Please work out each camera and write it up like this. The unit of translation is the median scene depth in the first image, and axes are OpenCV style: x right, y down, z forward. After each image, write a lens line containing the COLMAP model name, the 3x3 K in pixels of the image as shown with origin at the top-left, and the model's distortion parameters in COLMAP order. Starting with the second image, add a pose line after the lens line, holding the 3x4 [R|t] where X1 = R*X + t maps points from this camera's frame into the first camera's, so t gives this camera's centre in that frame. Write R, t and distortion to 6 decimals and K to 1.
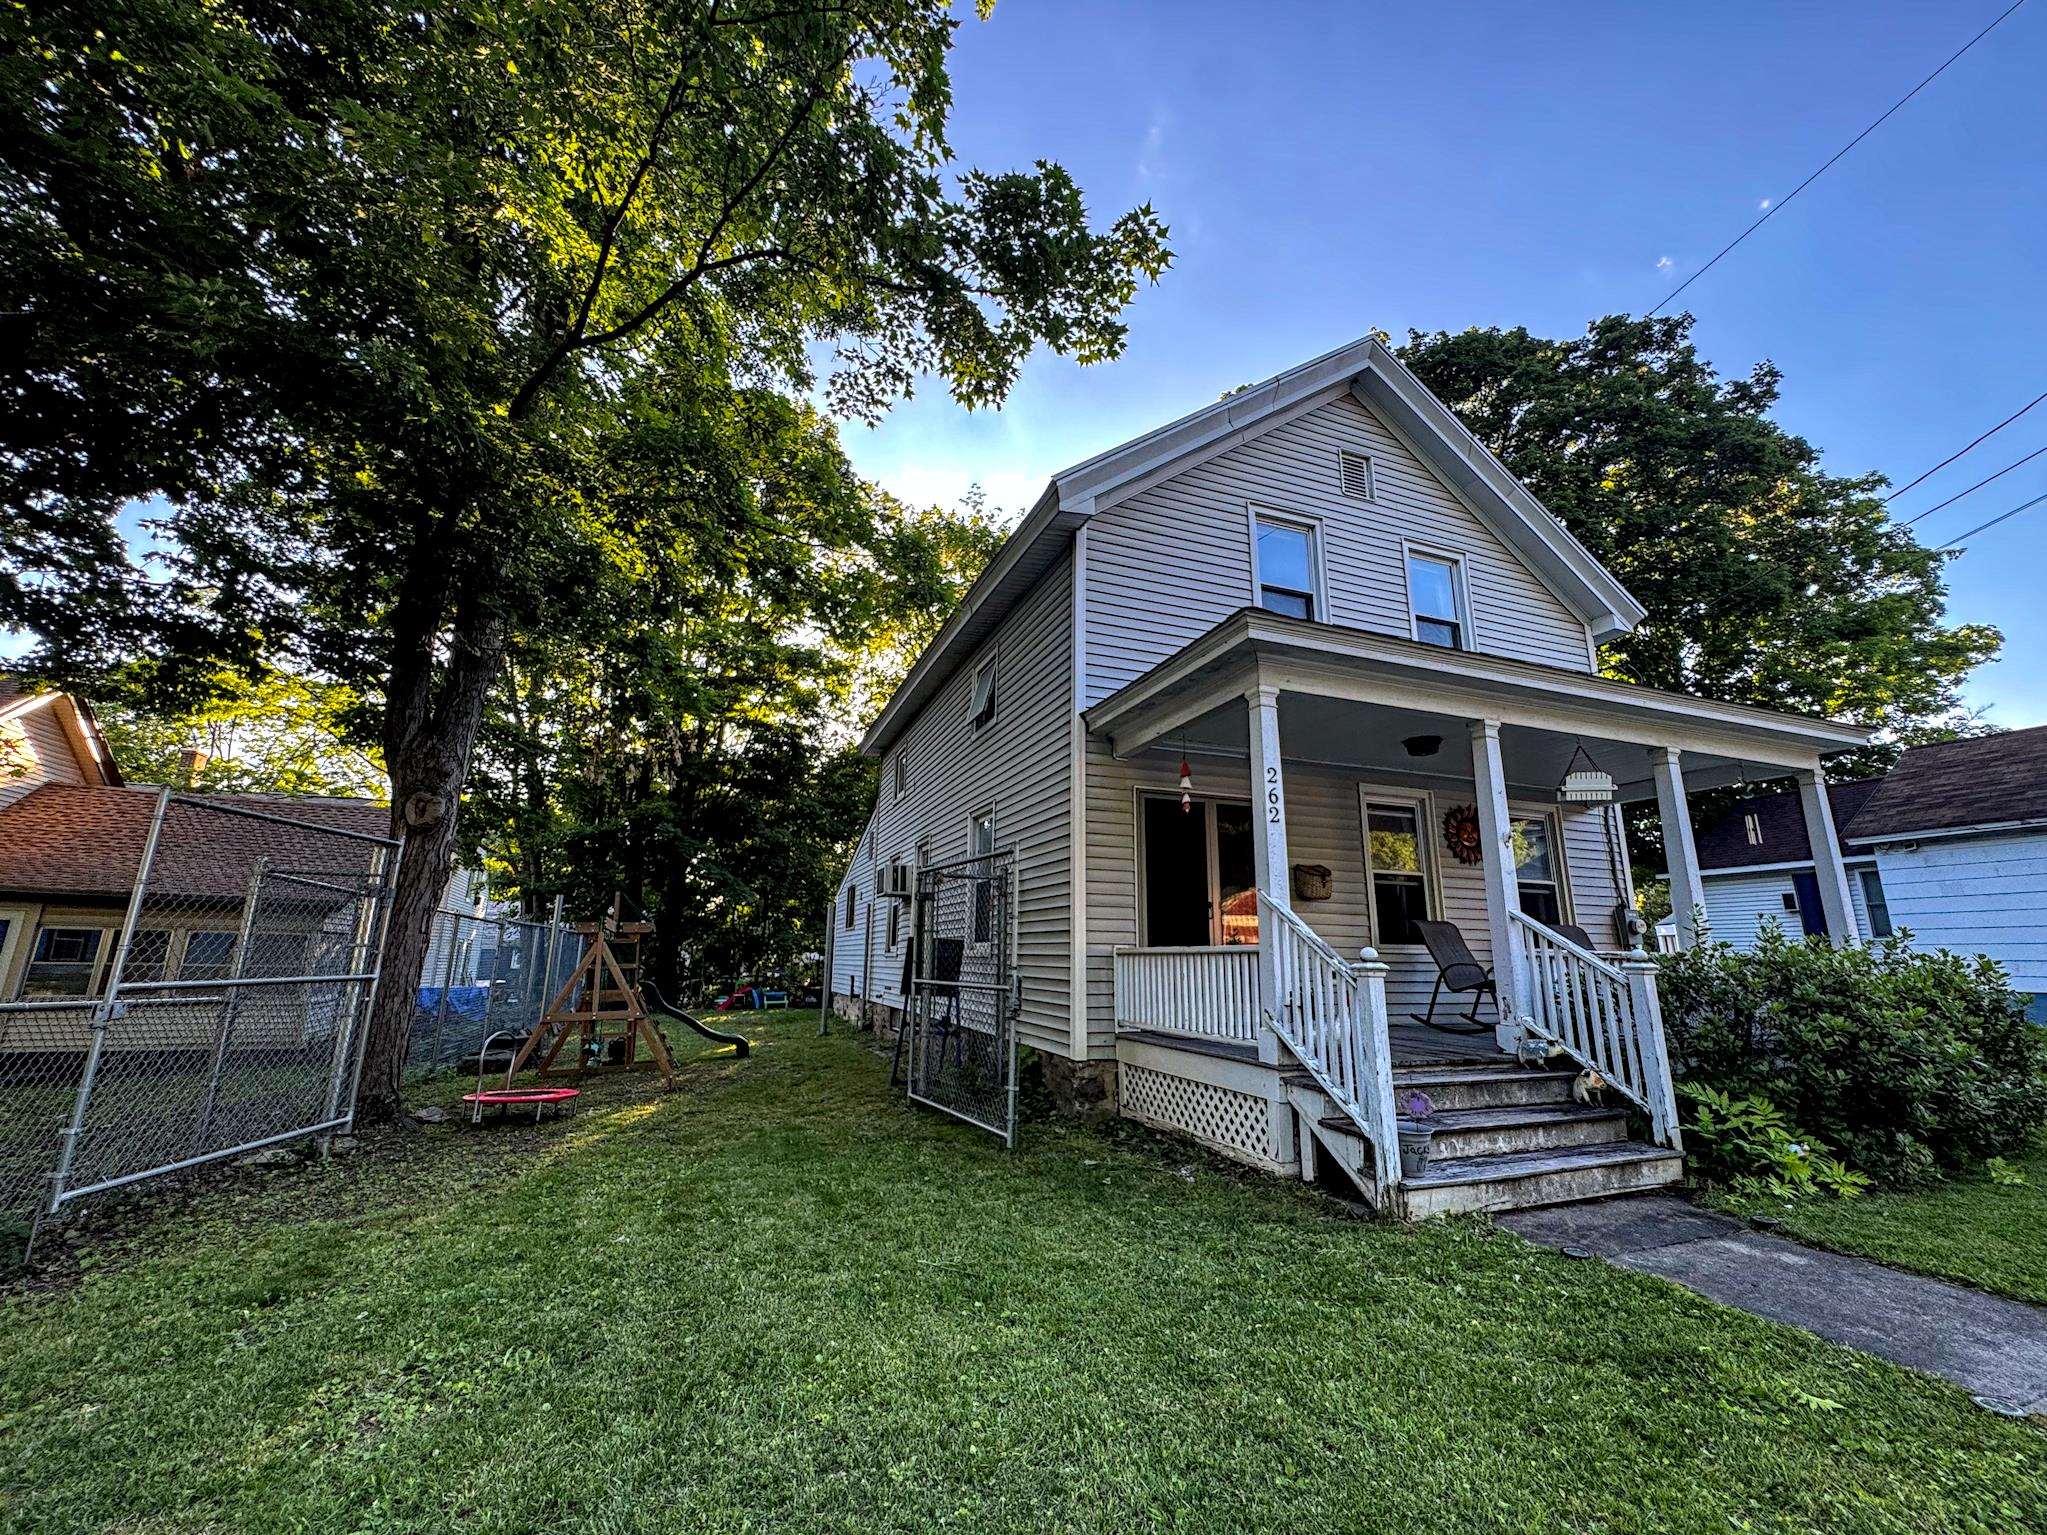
lens RADIAL K [[829.6, 0, 1026.0], [0, 829.6, 763.3], [0, 0, 1]] dist [-0.003027, -0.000492]
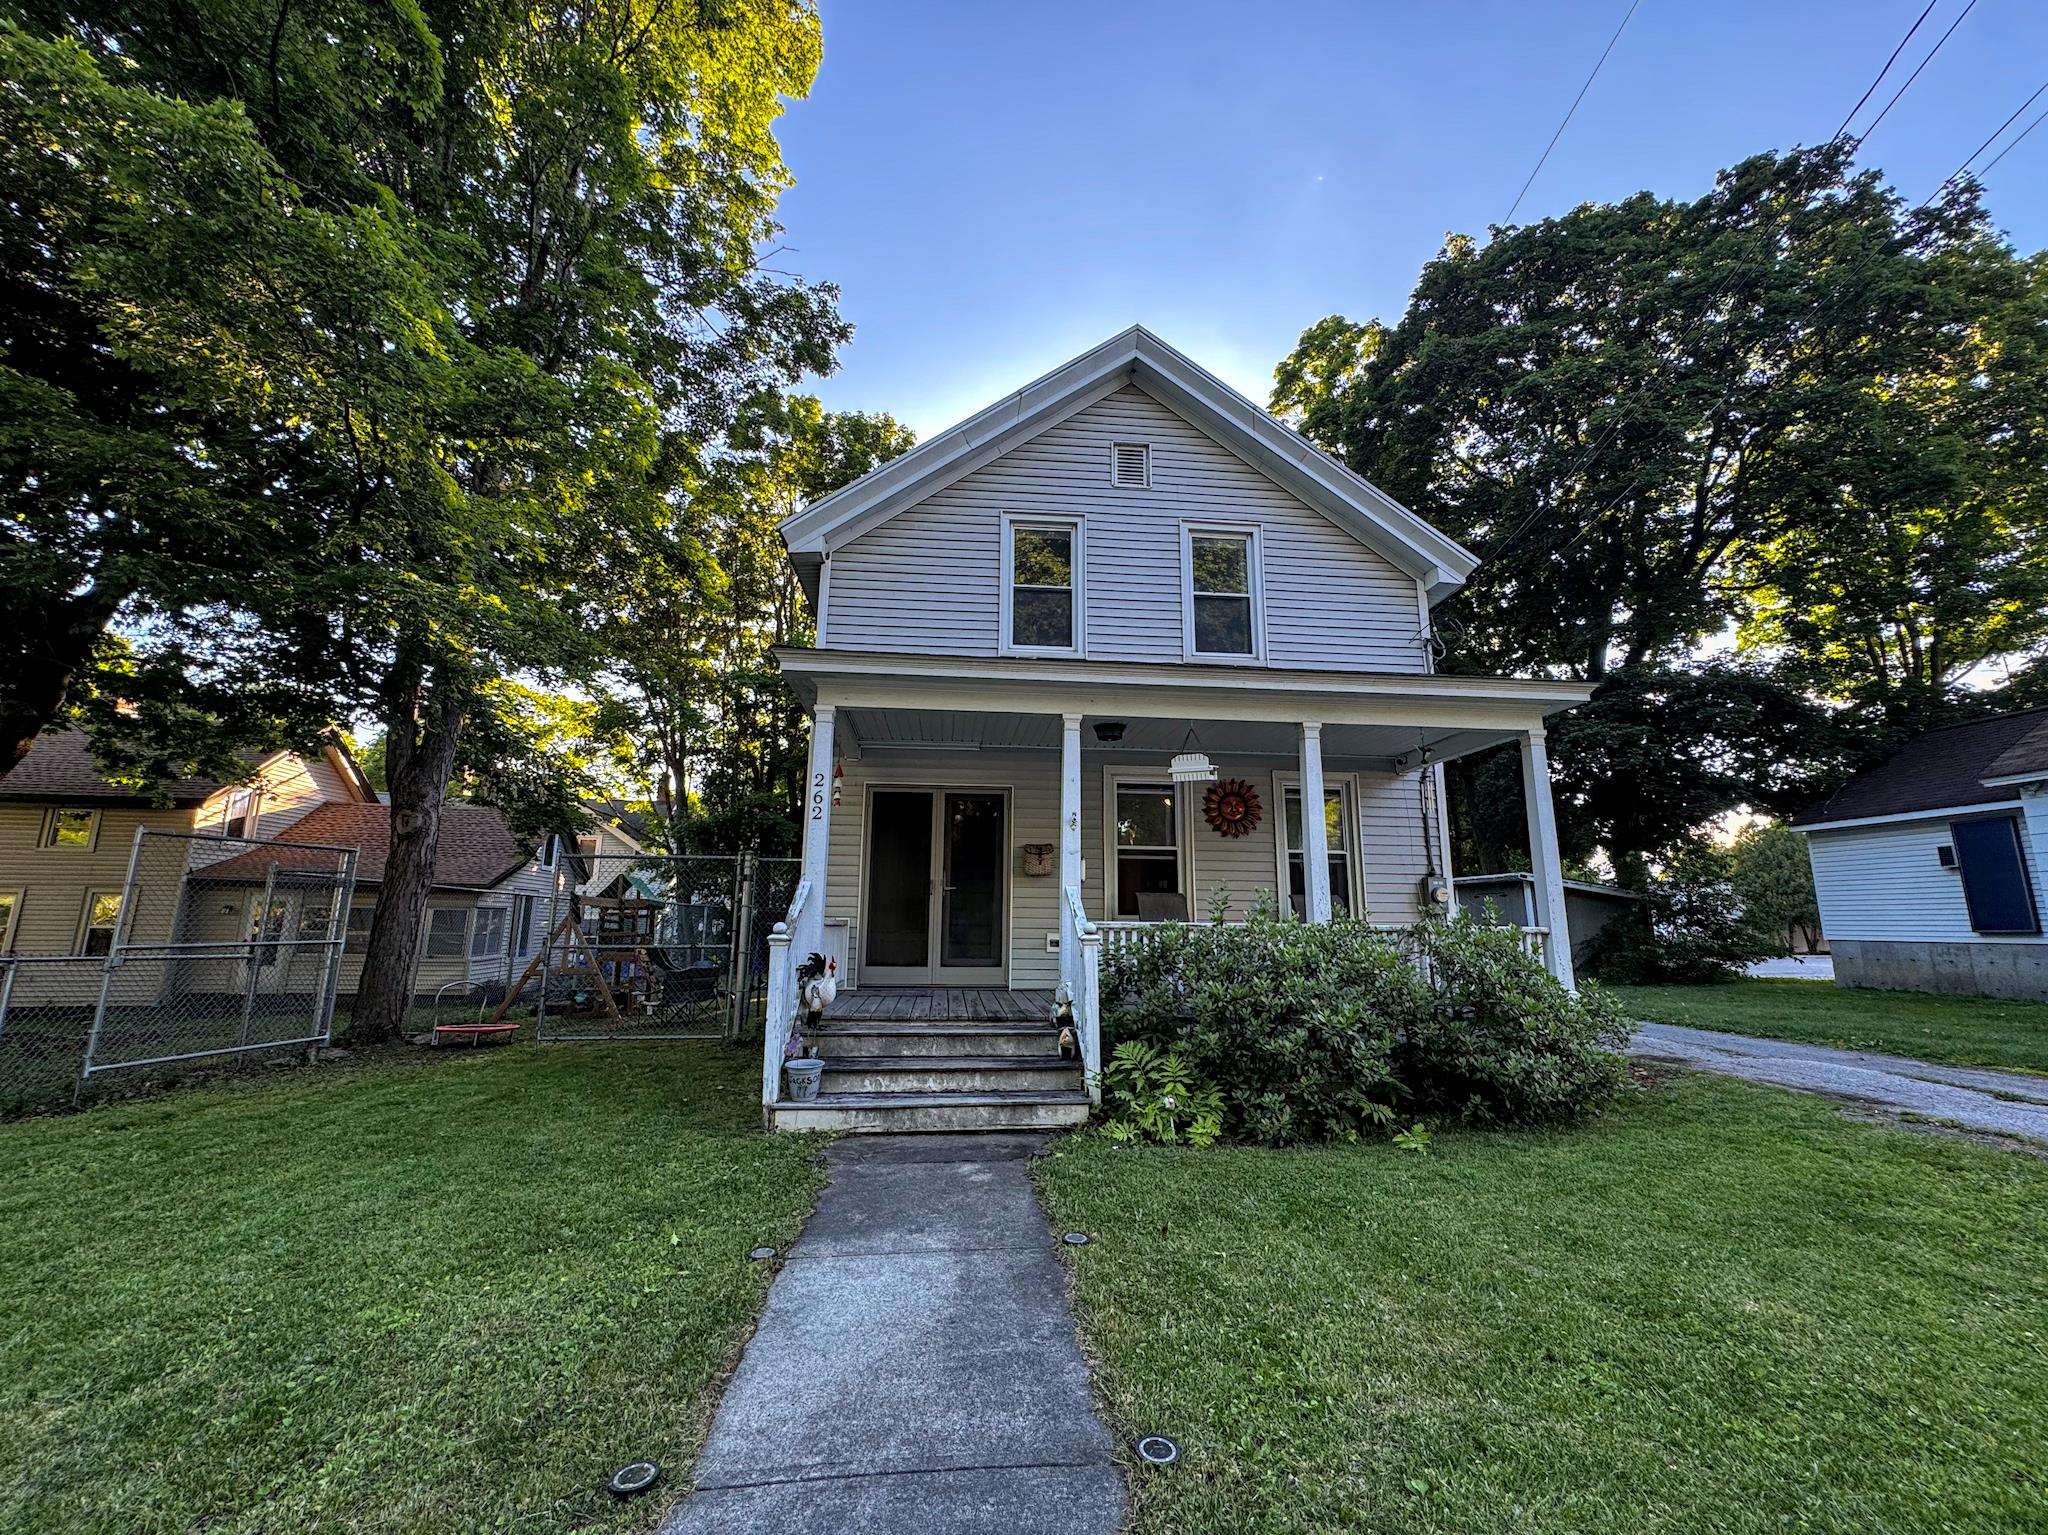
lens RADIAL K [[830.1, 0, 1023.8], [0, 830.1, 765.5], [0, 0, 1]] dist [-0.003027, -0.000492]
pose [[0.963004, -0.052633, -0.264296, 0.542959], [0.063667, 0.997414, 0.033352, -0.017318], [0.261857, -0.048945, 0.963865, -0.053701]]
